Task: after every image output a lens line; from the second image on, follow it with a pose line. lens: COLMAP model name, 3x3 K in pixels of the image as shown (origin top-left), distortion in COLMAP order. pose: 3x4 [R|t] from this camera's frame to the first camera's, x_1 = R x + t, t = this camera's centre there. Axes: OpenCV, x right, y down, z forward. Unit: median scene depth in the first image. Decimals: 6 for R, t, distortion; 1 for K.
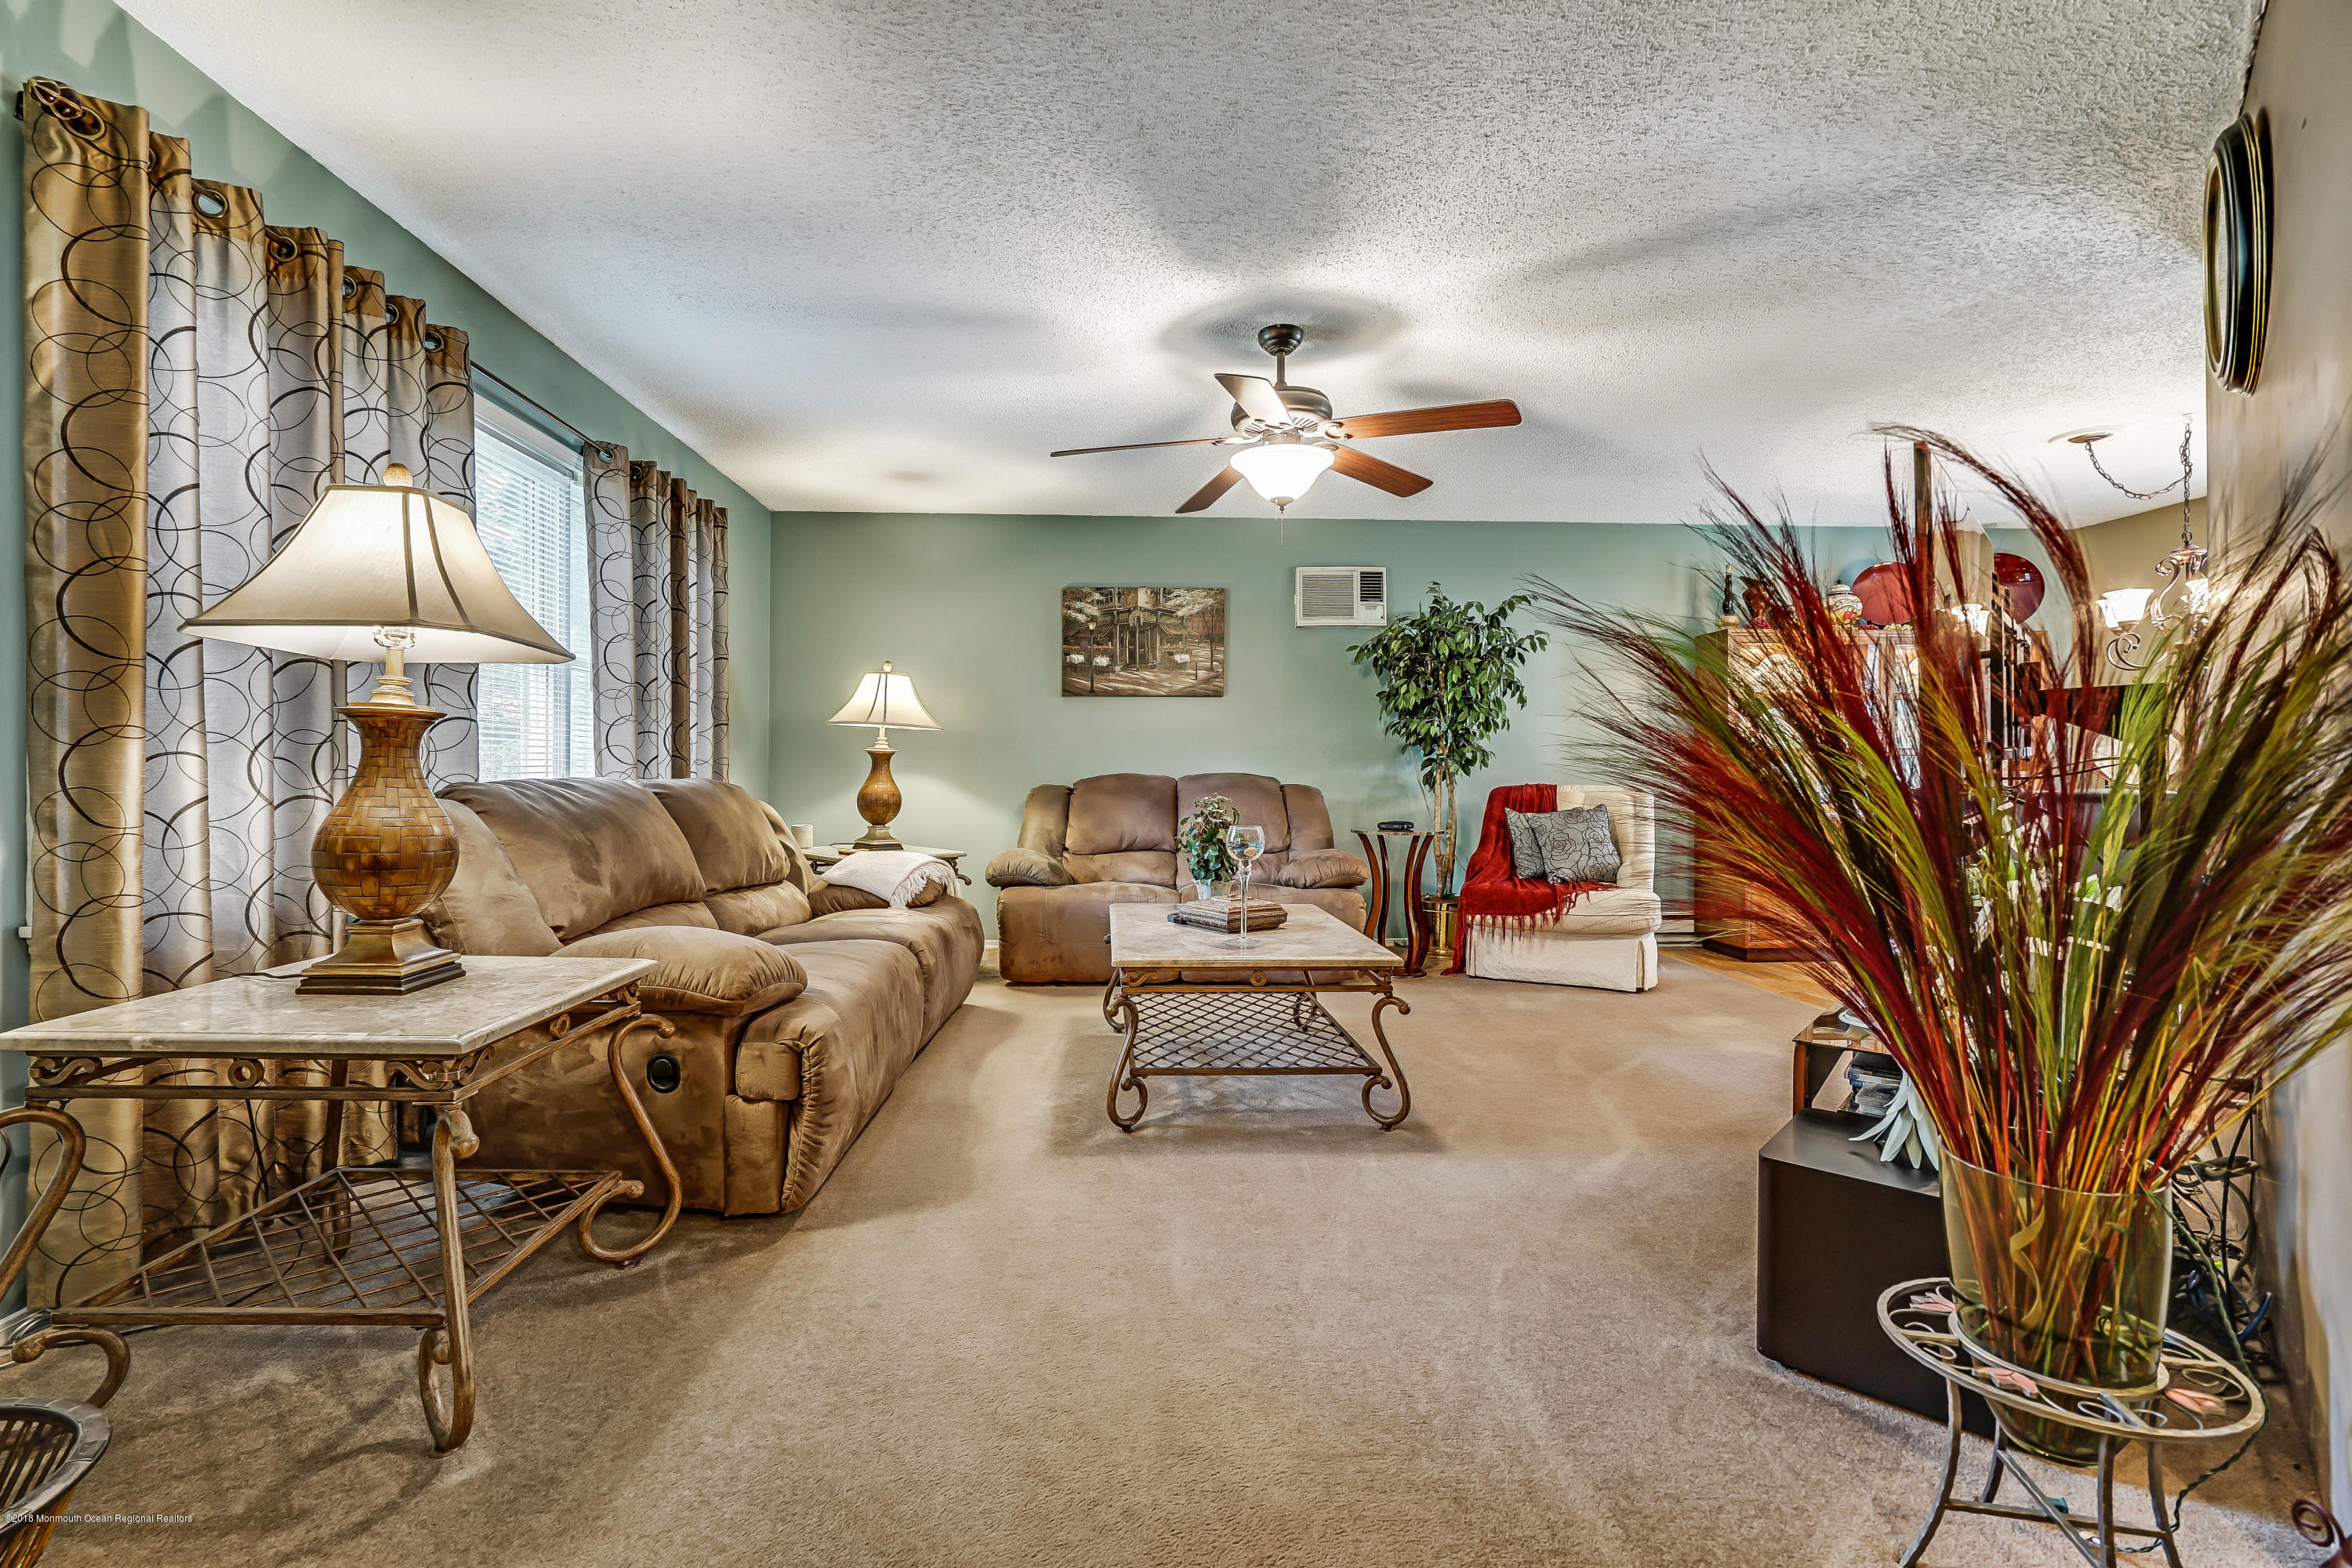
lens RADIAL K [[1054.8, 0, 1151.7], [0, 1054.8, 776.9], [0, 0, 1]] dist [-0.002677, 0.000425]
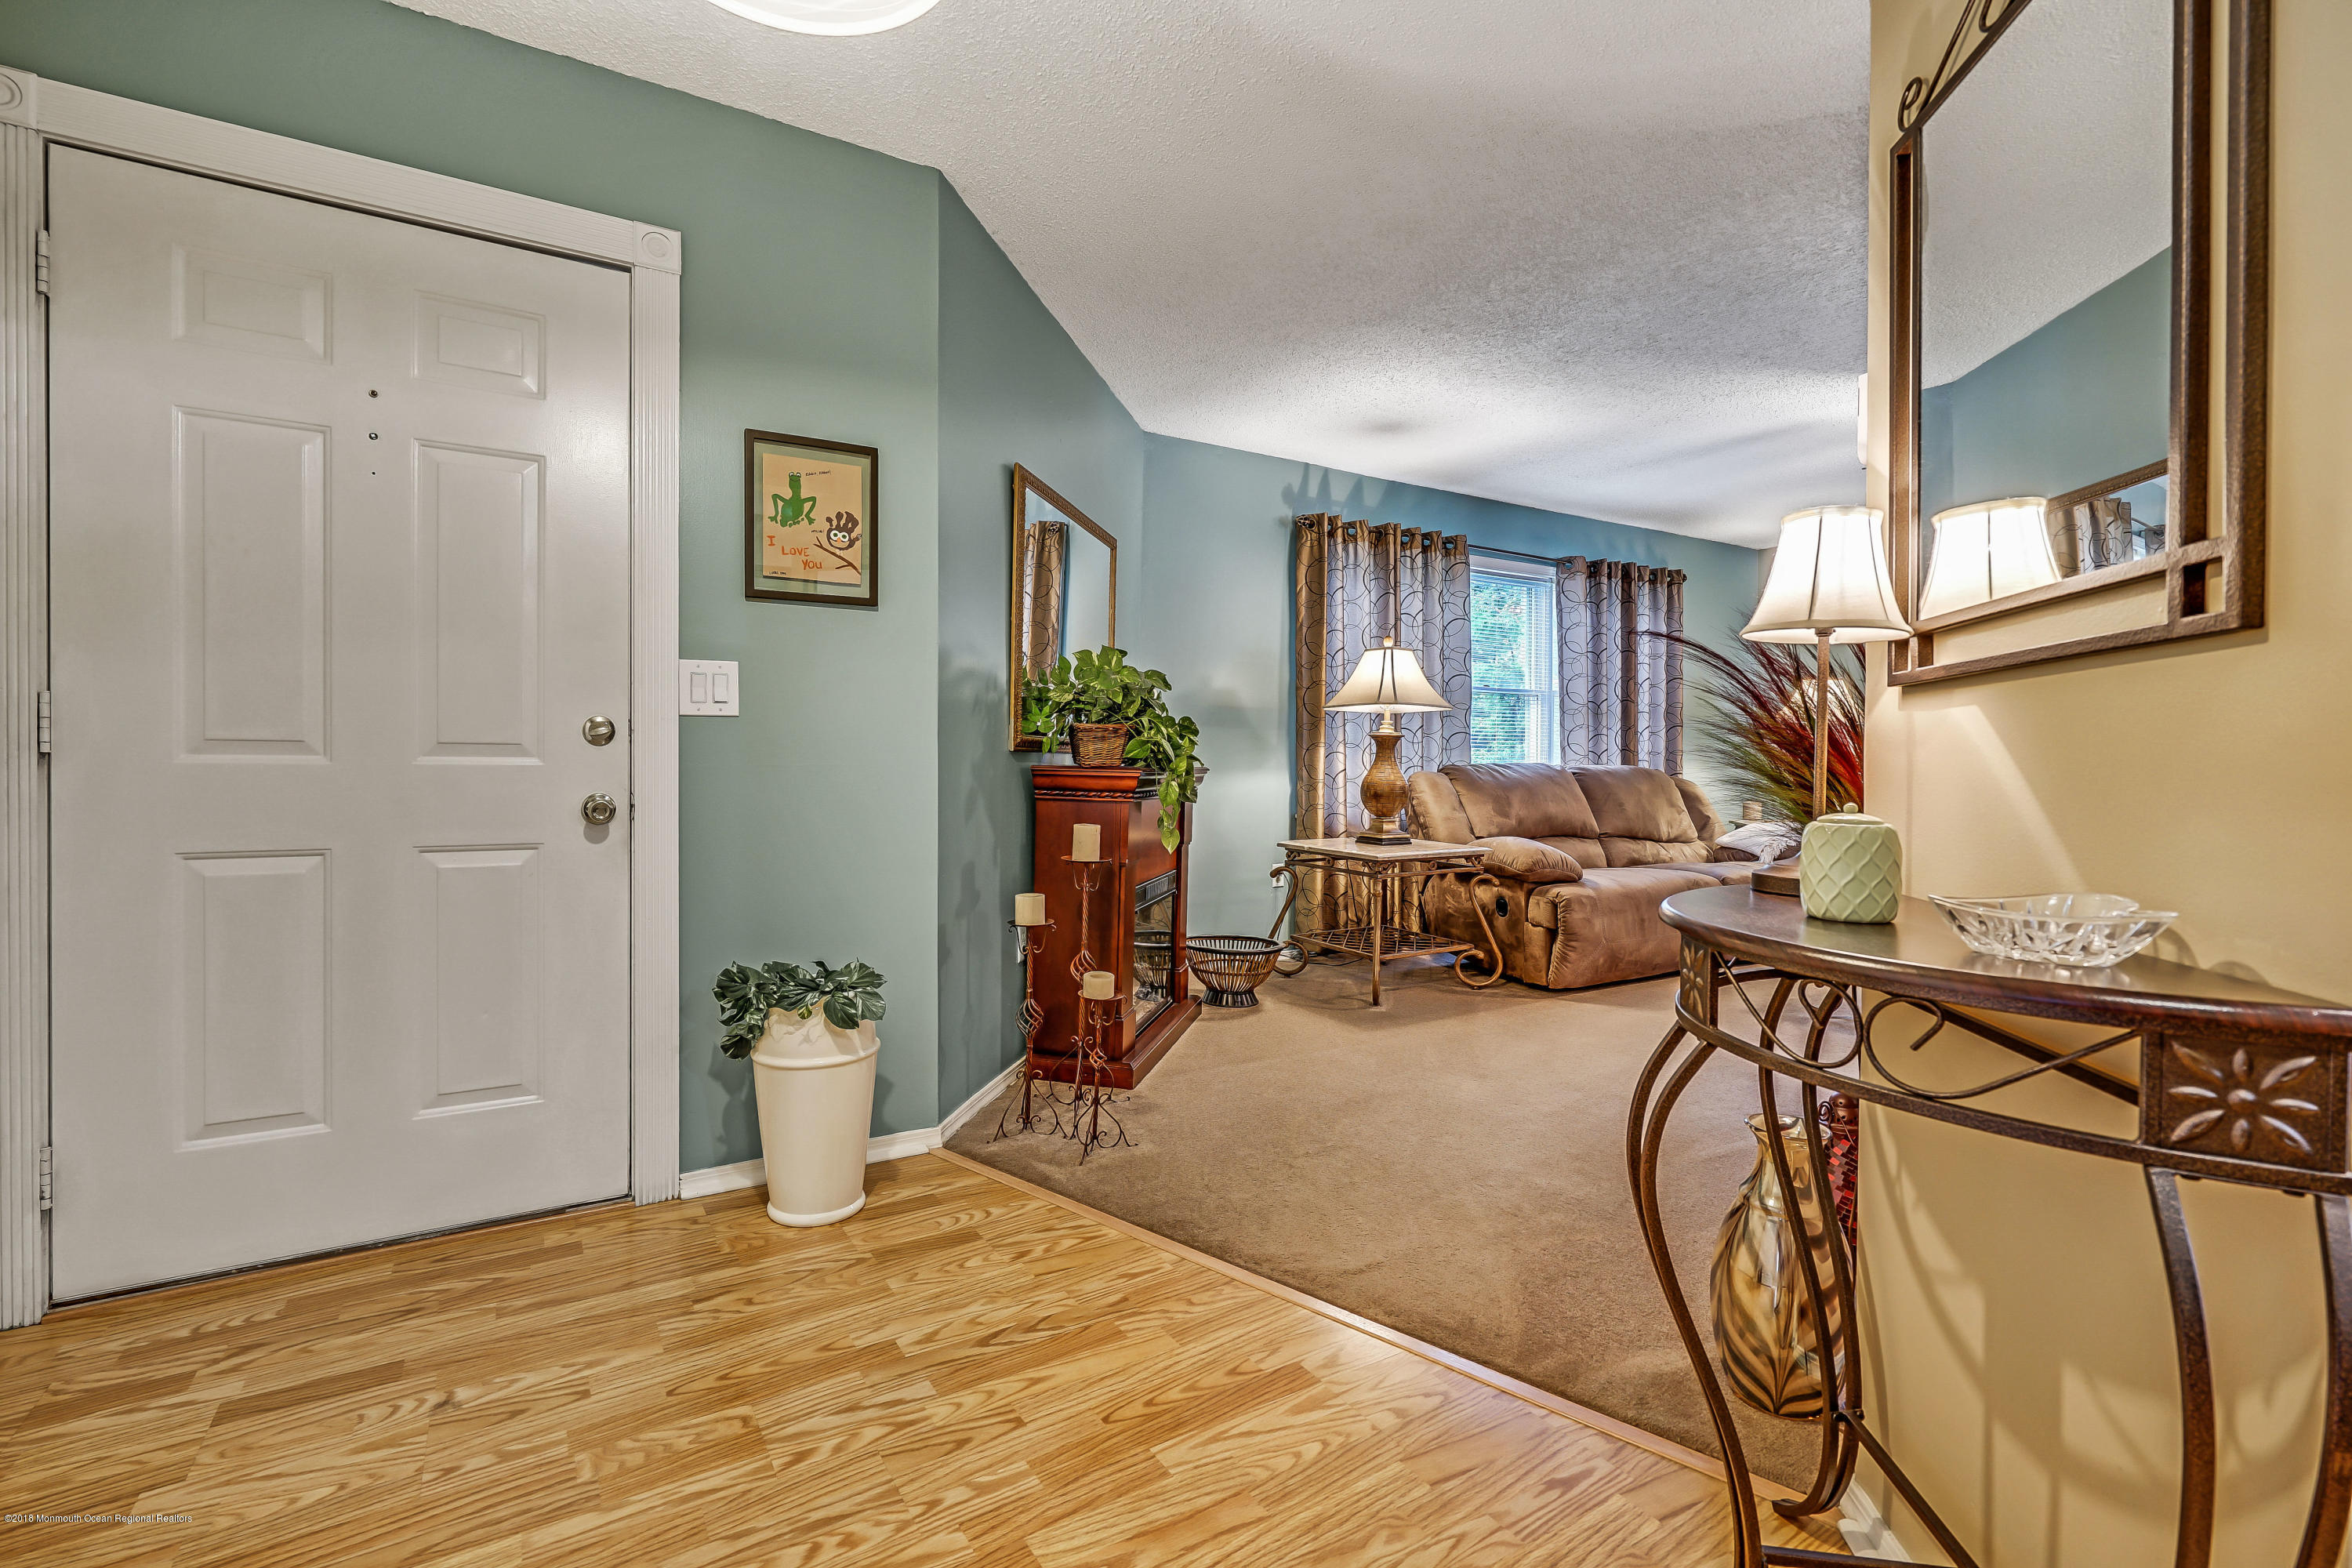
lens RADIAL K [[1054.8, 0, 1151.7], [0, 1054.8, 776.9], [0, 0, 1]] dist [-0.002677, 0.000425]
pose [[0.480130, 0.010841, -0.877130, 1.003388], [-0.004455, 0.999941, 0.009920, 0.013397], [0.877186, -0.000855, 0.480150, -0.573511]]
